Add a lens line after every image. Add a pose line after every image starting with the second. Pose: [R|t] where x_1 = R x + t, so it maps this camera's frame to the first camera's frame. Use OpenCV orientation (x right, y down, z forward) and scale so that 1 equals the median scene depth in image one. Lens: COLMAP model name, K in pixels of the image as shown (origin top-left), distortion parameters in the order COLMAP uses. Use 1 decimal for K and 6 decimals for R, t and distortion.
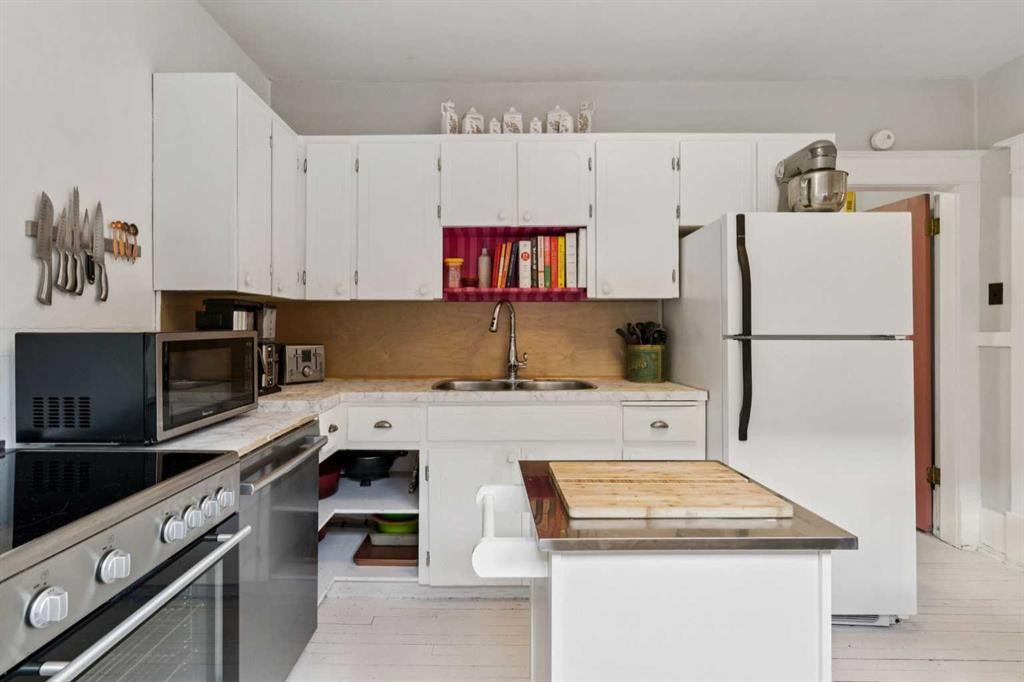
lens RADIAL K [[481.2, 0, 484.5], [0, 481.2, 327.1], [0, 0, 1]] dist [-0.003757, 0.000047]
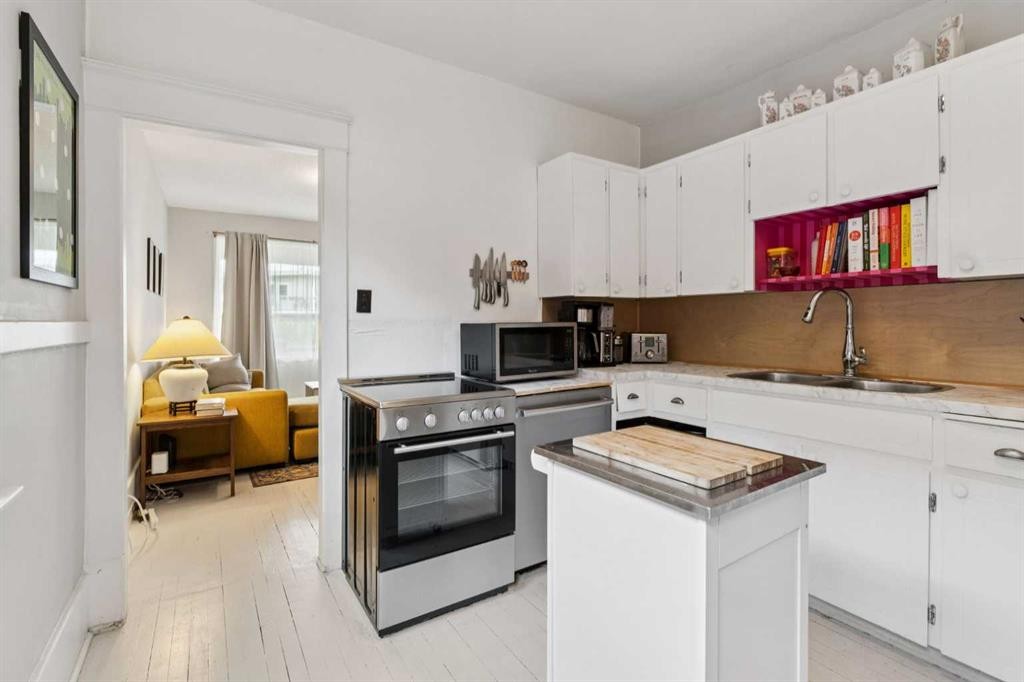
lens RADIAL K [[470.2, 0, 510.3], [0, 470.2, 324.7], [0, 0, 1]] dist [-0.002275, 0.000004]
pose [[0.559379, 0.001757, -0.828910, 0.453758], [0.008488, 0.999933, 0.007848, 0.001922], [0.828869, -0.011426, 0.559327, 0.007632]]
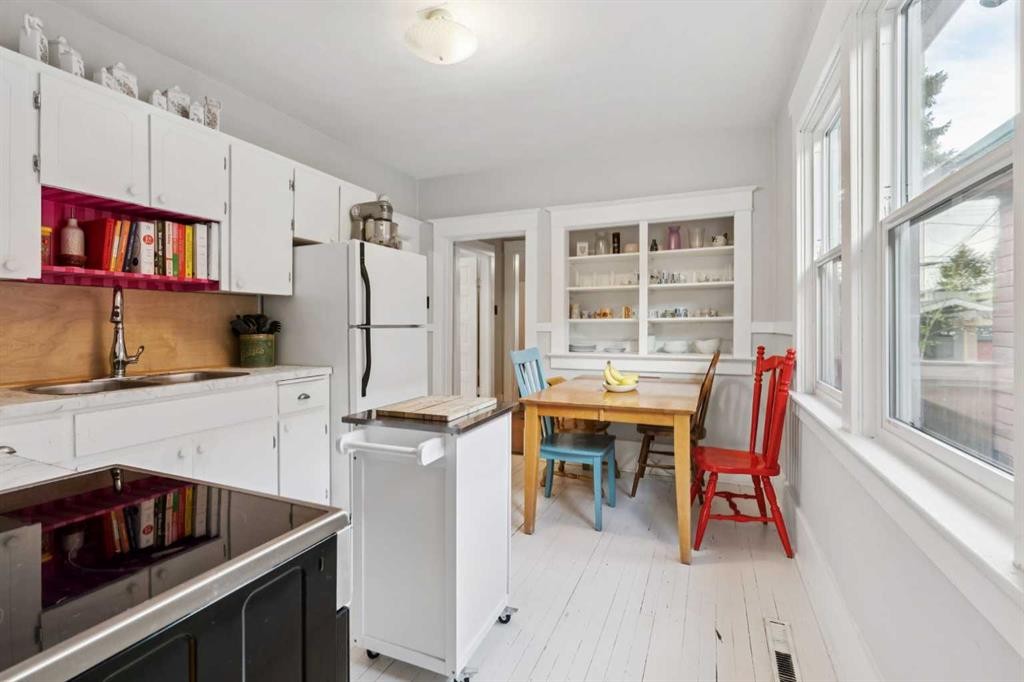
lens RADIAL K [[470.2, 0, 510.3], [0, 470.2, 324.7], [0, 0, 1]] dist [-0.002275, 0.000004]
pose [[0.381013, -0.001709, 0.924568, -0.489508], [-0.008269, 0.999952, 0.005256, 0.003440], [-0.924533, -0.009648, 0.380981, 0.029454]]
